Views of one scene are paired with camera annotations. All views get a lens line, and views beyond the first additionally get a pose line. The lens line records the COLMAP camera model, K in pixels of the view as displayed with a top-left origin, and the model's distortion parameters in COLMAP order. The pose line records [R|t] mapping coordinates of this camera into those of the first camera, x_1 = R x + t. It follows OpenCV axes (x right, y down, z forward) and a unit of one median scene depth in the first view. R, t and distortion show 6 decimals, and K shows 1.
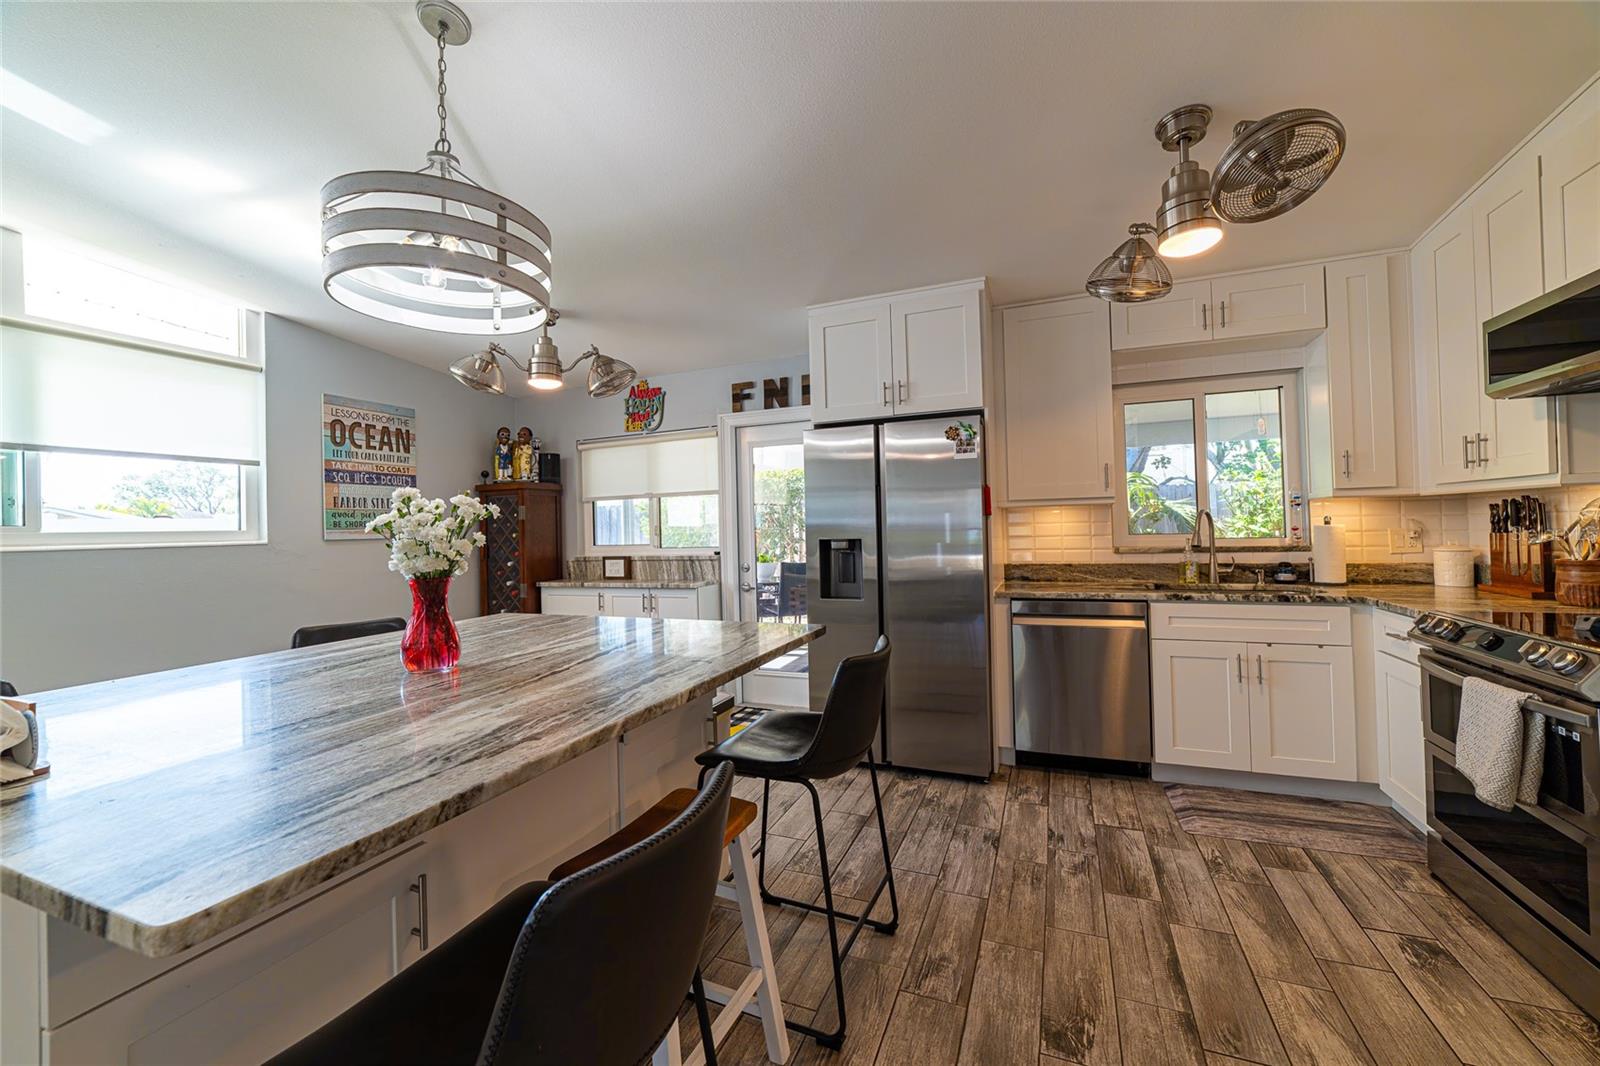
lens RADIAL K [[622.7, 0, 794.4], [0, 622.7, 521.1], [0, 0, 1]] dist [-0.013676, 0.002715]
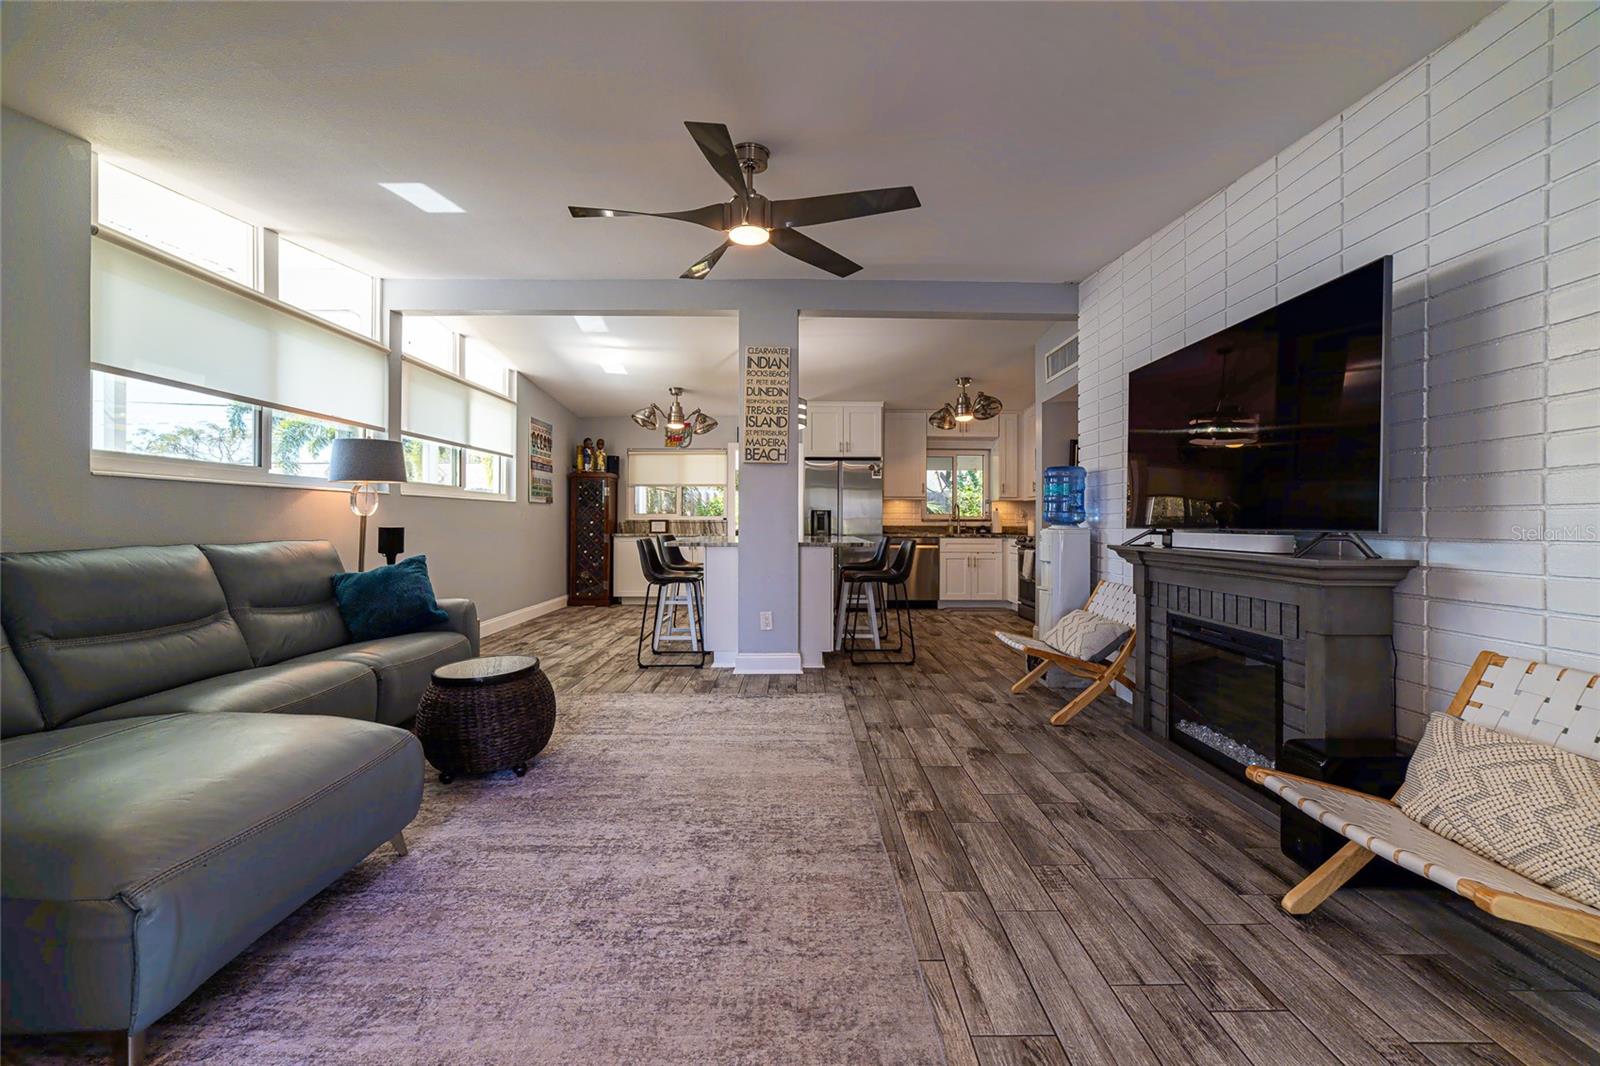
lens RADIAL K [[622.7, 0, 790.2], [0, 622.7, 525.4], [0, 0, 1]] dist [-0.013676, 0.002715]
pose [[0.928235, 0.028300, 0.370917, -0.865337], [-0.032756, 0.999447, 0.005718, 0.075270], [-0.370550, -0.017457, 0.928648, -1.051252]]
